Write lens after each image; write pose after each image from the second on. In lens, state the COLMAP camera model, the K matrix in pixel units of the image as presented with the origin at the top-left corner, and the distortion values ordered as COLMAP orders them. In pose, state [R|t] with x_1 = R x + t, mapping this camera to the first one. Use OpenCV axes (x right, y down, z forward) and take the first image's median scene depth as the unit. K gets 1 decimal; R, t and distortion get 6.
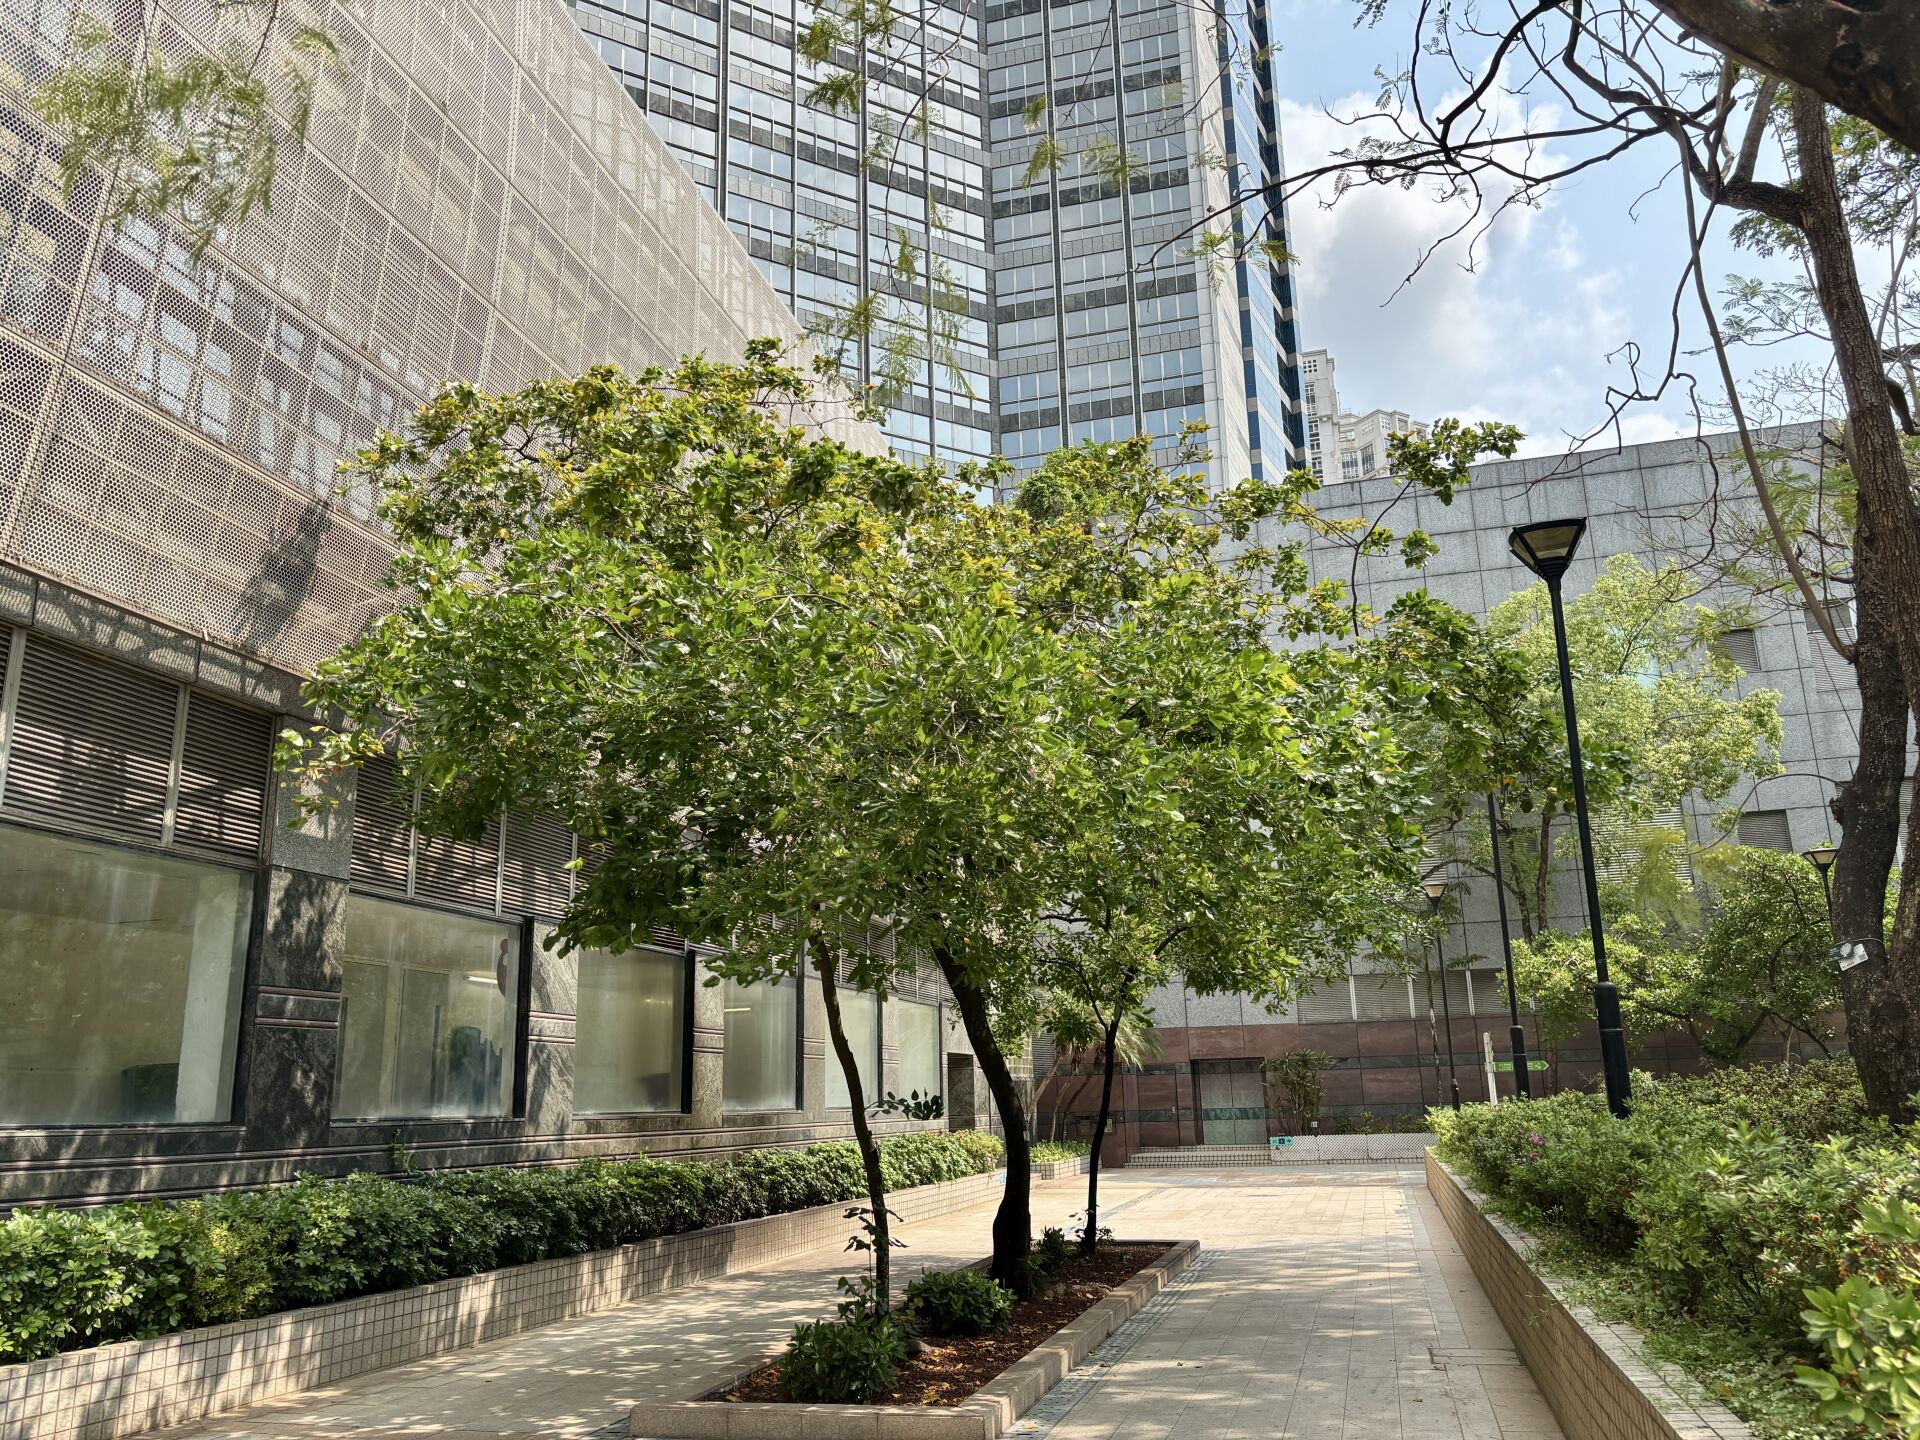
lens RADIAL K [[1474.8, 0, 960.0], [0, 1474.8, 720.0], [0, 0, 1]] dist [-0.009314, -0.000330]
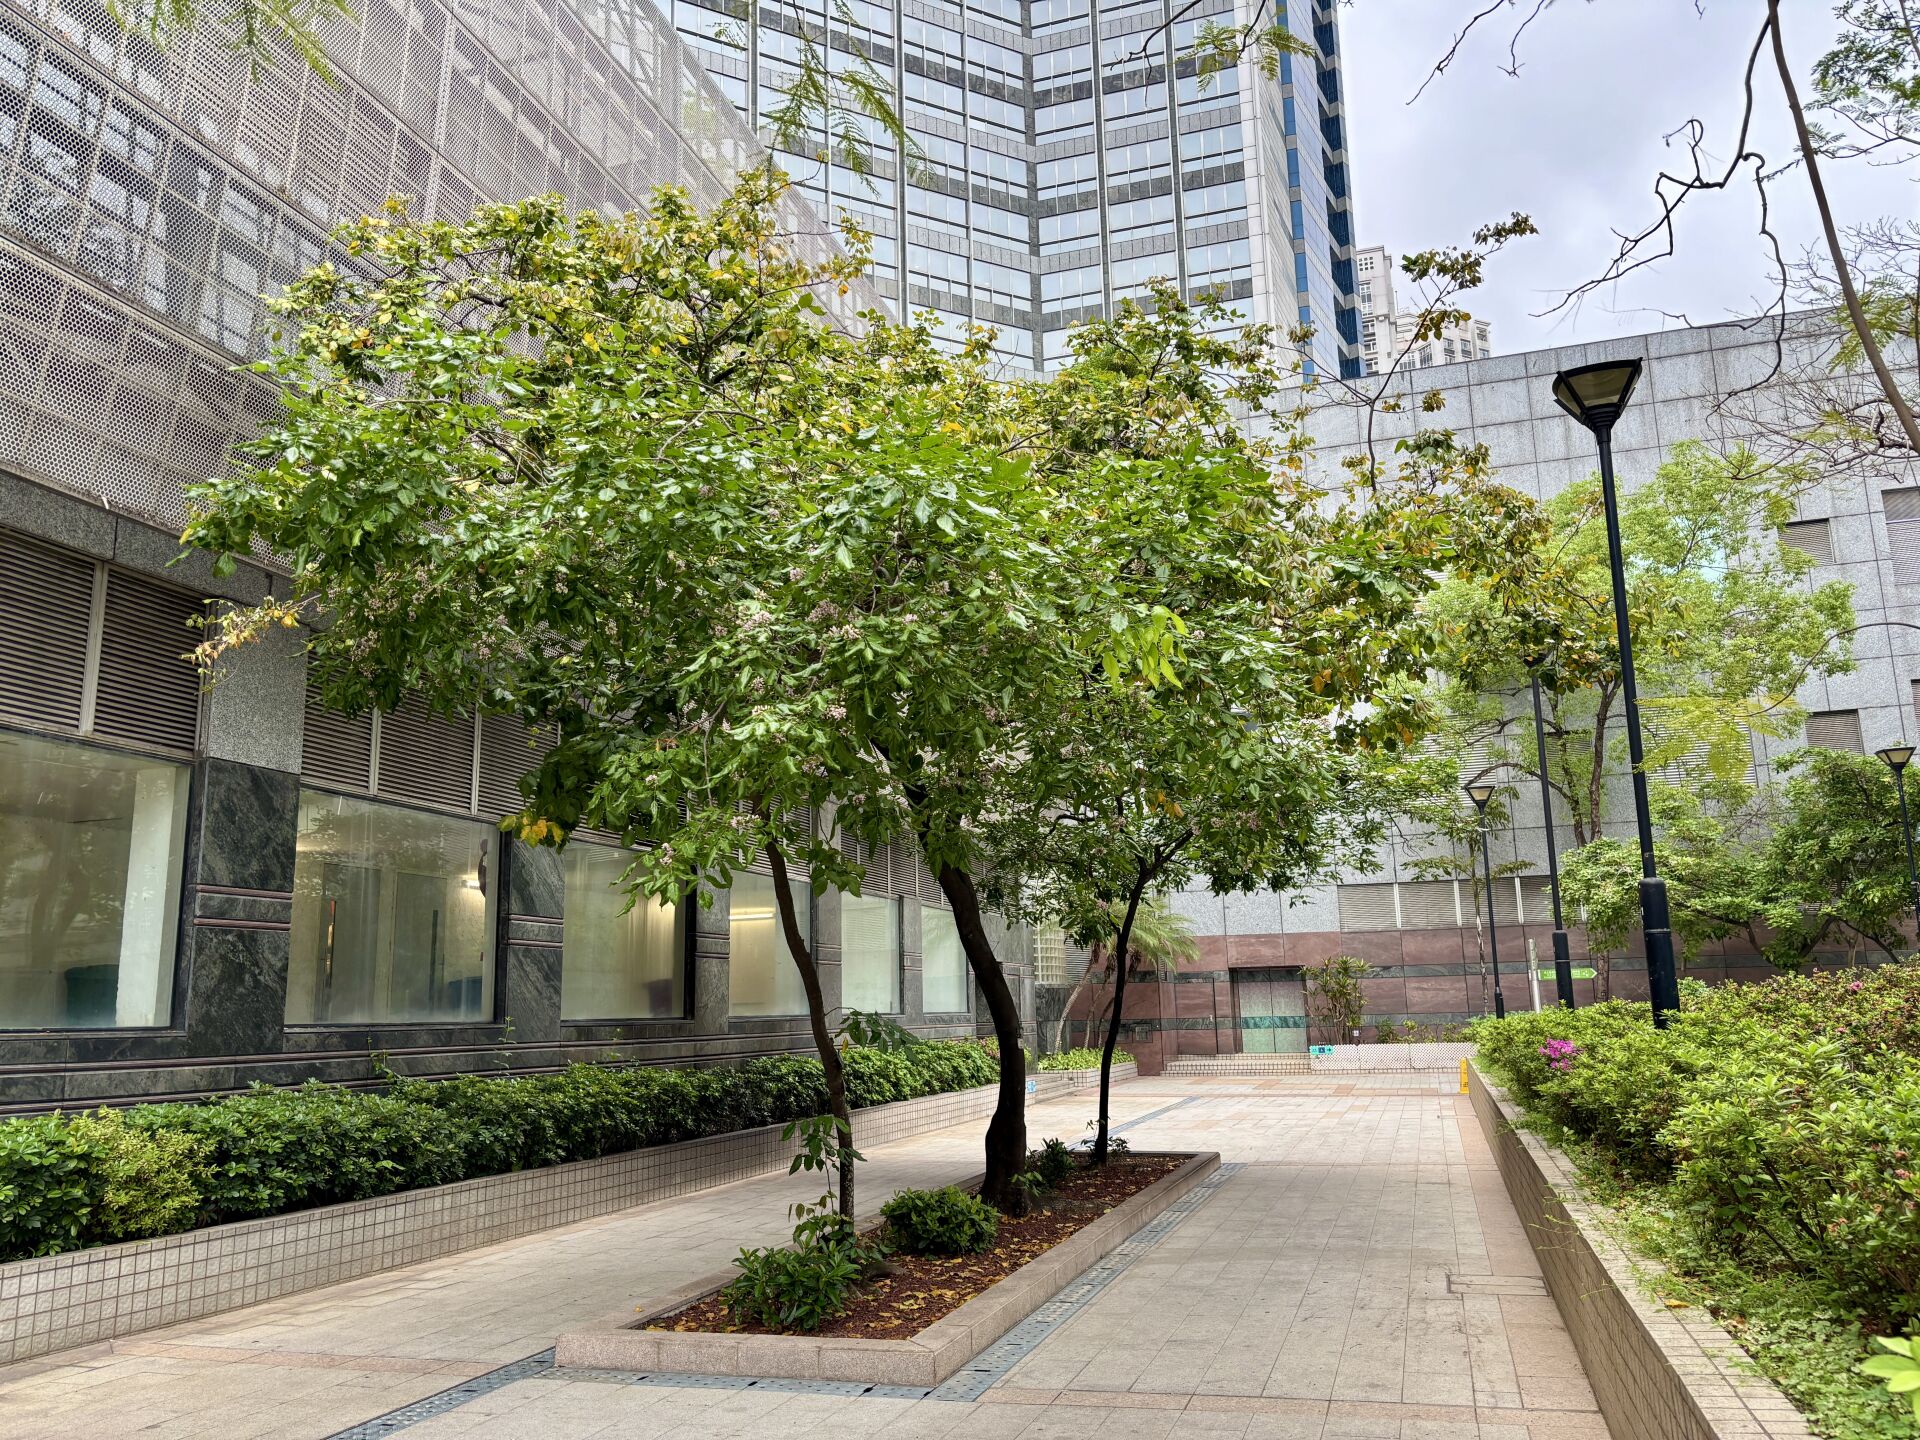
lens RADIAL K [[1471.8, 0, 954.7], [0, 1471.8, 718.3], [0, 0, 1]] dist [-0.000331, -0.011726]
pose [[0.999230, -0.005119, -0.038895, 0.032210], [0.007352, 0.998319, 0.057499, 0.017425], [0.038535, -0.057740, 0.997588, 0.062146]]
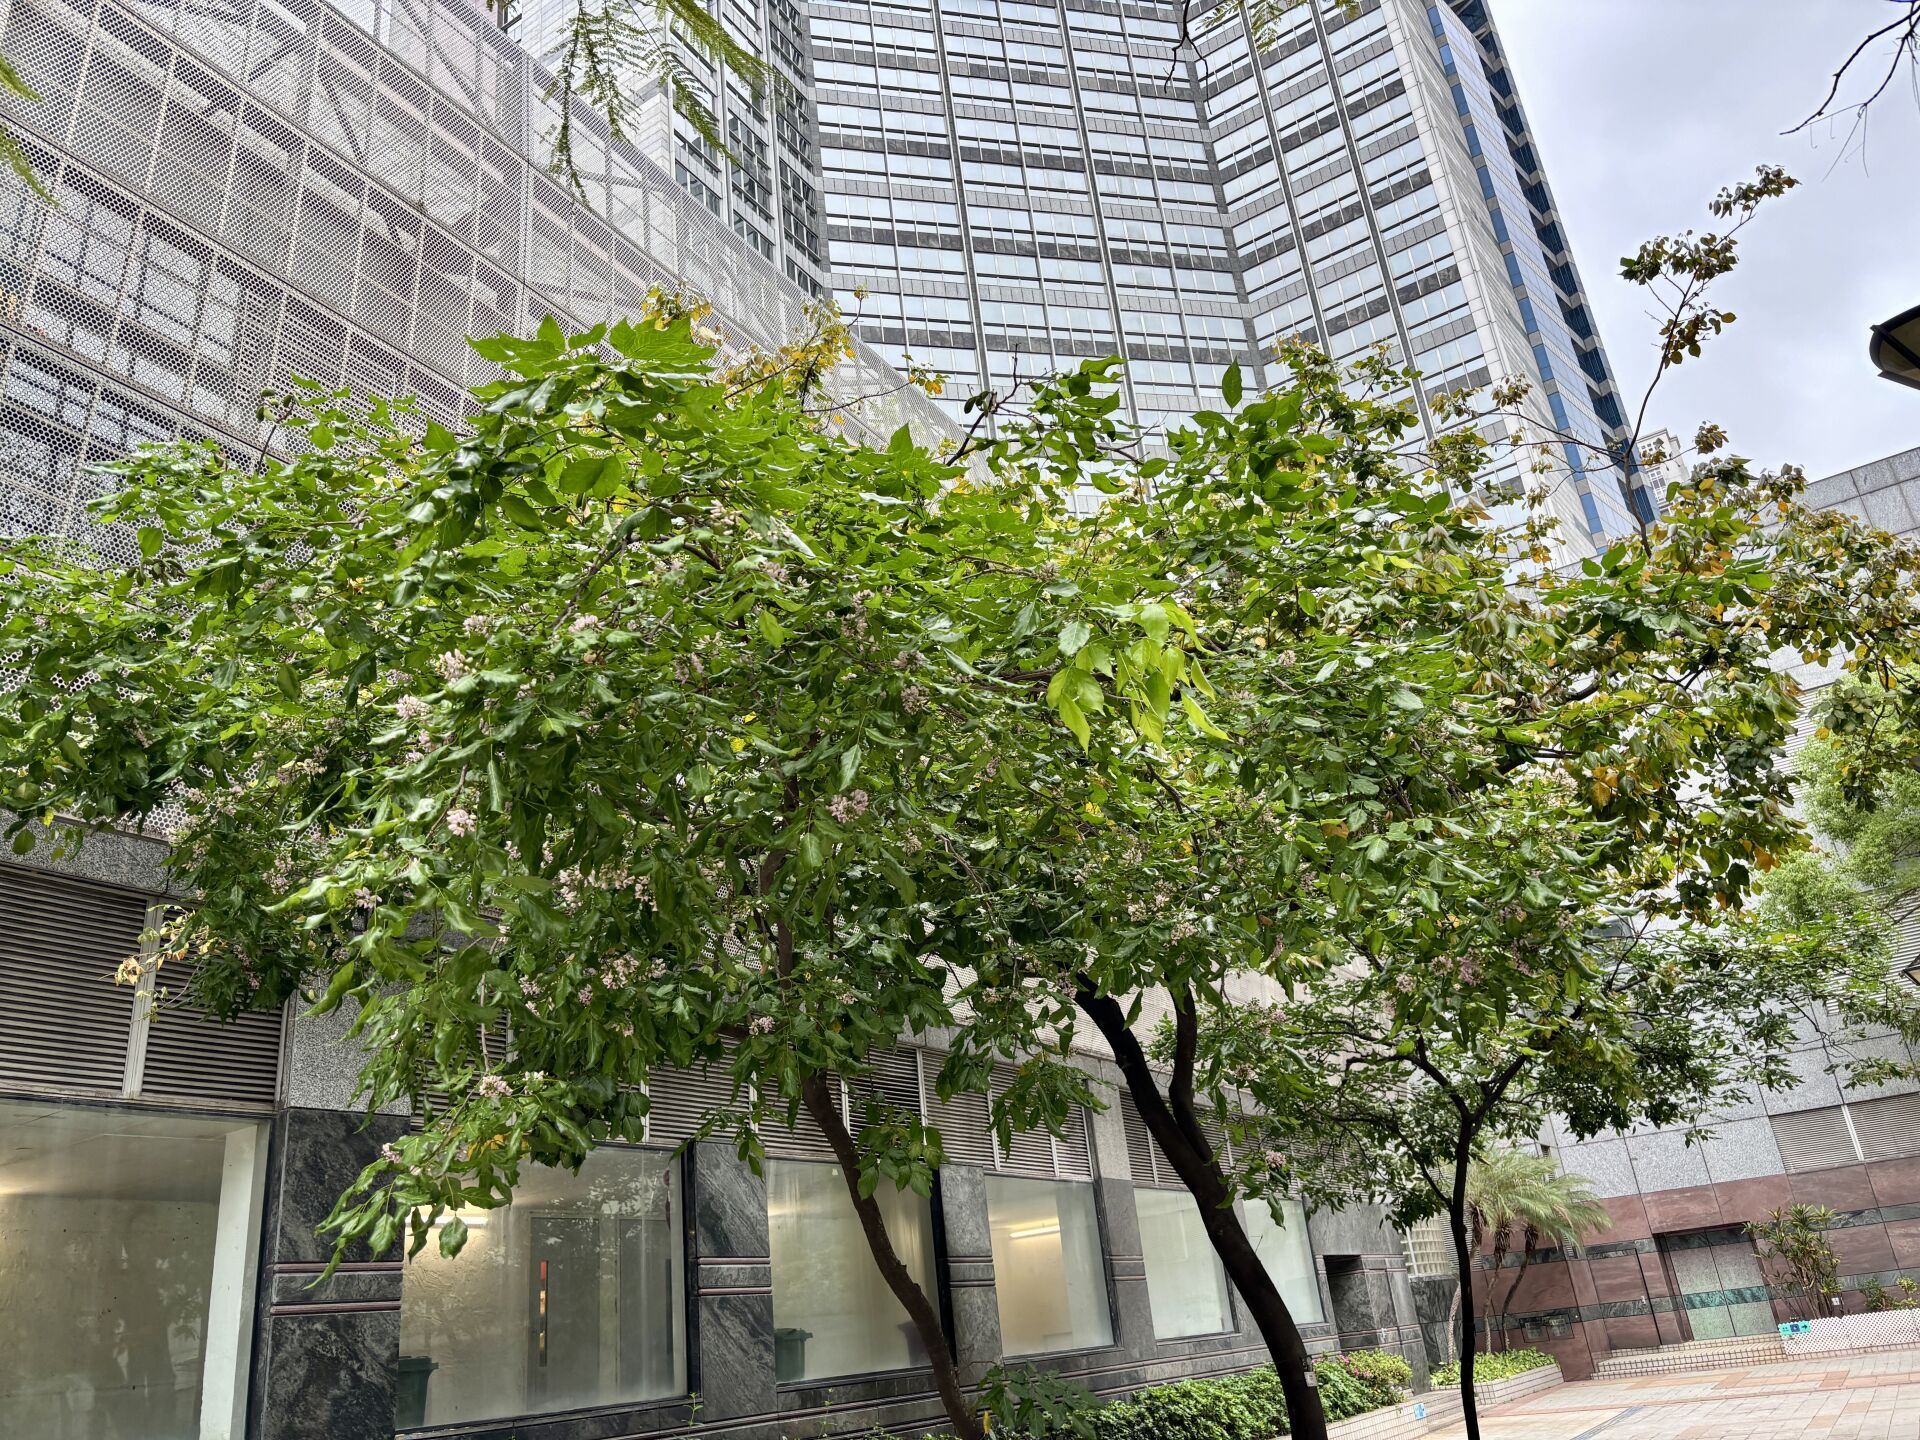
lens RADIAL K [[1466.0, 0, 959.2], [0, 1466.0, 729.4], [0, 0, 1]] dist [0.039137, -0.050274]
pose [[0.954765, -0.183486, -0.234001, 0.081824], [0.151298, 0.977205, -0.148929, 0.052863], [0.255994, 0.106789, 0.960762, 0.213740]]
